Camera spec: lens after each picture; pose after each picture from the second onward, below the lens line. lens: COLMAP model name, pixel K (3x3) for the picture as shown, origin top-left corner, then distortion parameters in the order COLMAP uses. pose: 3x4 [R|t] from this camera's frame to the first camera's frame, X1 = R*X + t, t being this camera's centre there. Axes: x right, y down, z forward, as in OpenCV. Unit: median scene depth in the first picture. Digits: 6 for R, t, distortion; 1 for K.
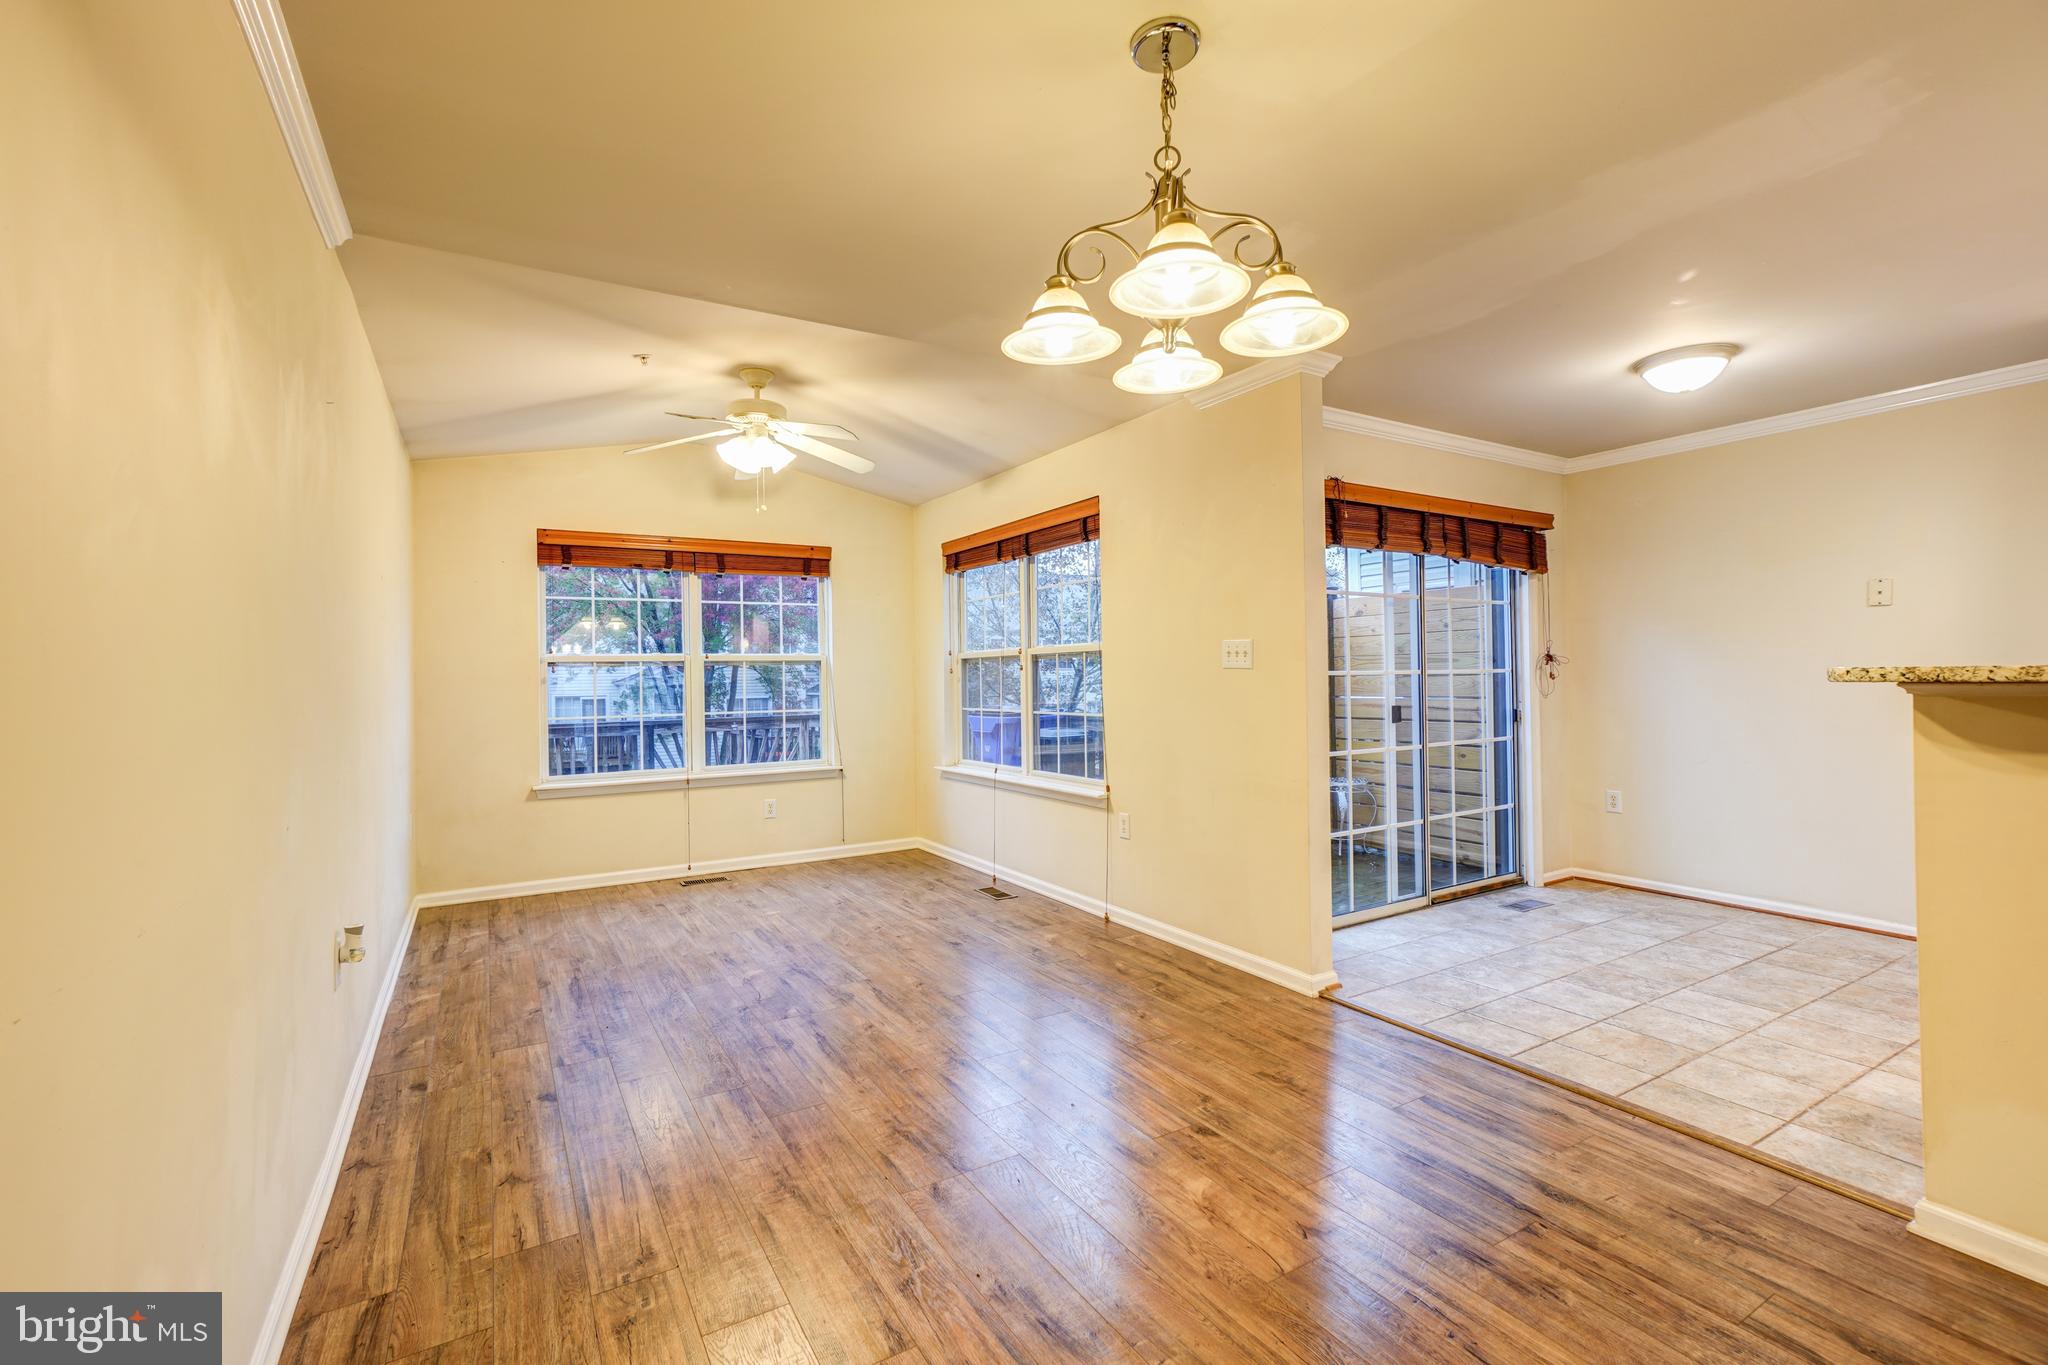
lens RADIAL K [[888.5, 0, 1014.2], [0, 888.5, 671.8], [0, 0, 1]] dist [-0.010688, 0.010038]
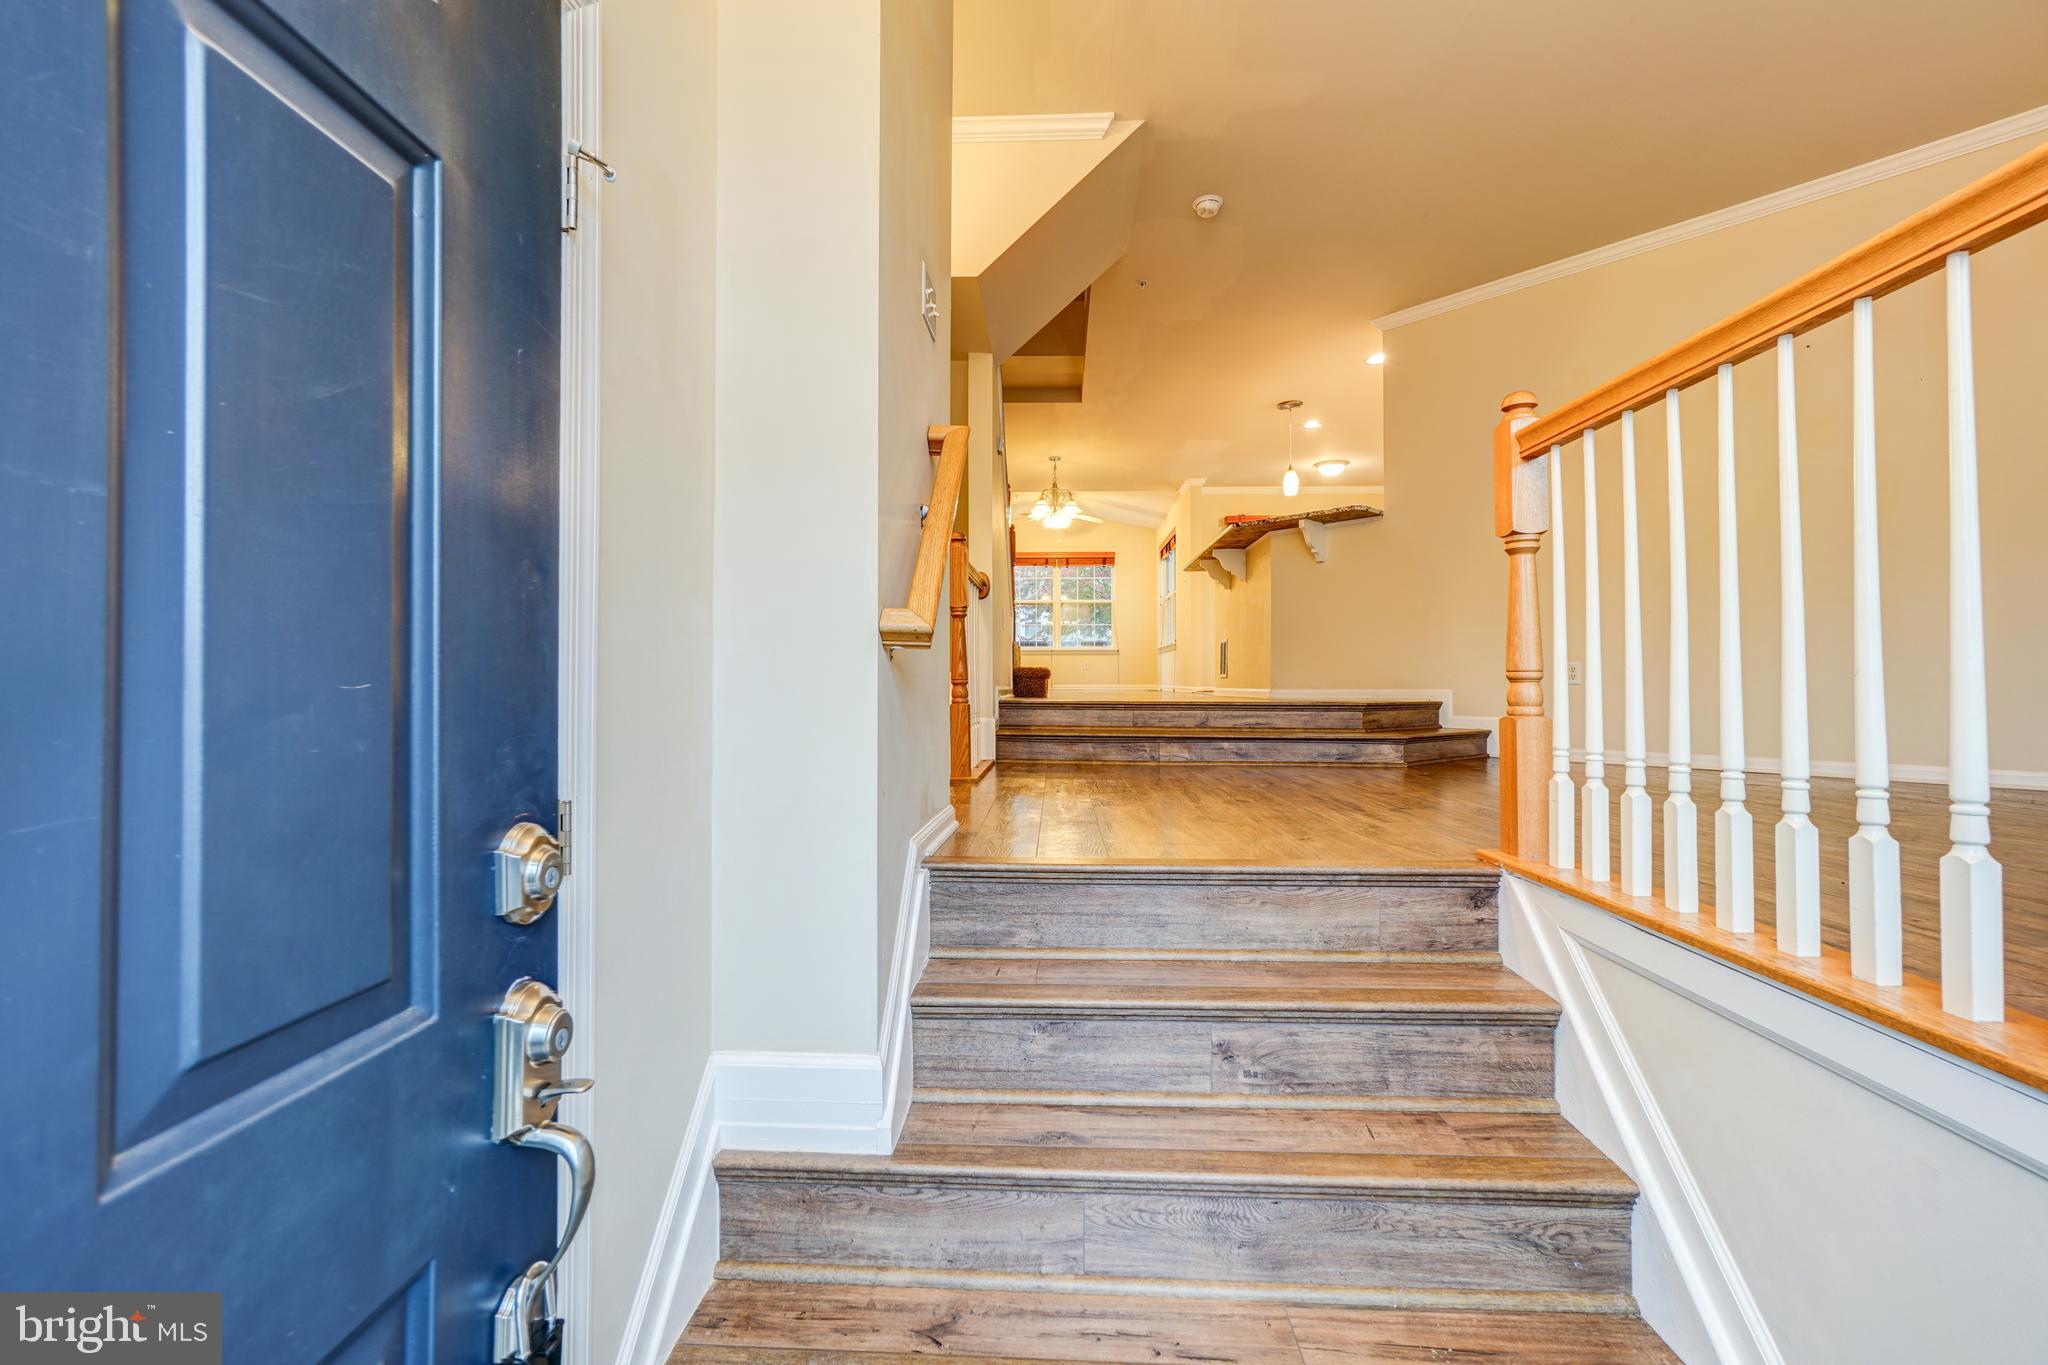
lens RADIAL K [[888.5, 0, 1022.9], [0, 888.5, 677.4], [0, 0, 1]] dist [-0.010688, 0.010038]
pose [[0.840520, 0.014785, -0.541579, 1.116390], [-0.014600, 0.999883, 0.004638, 0.230654], [0.541584, 0.004009, 0.840637, -1.380609]]
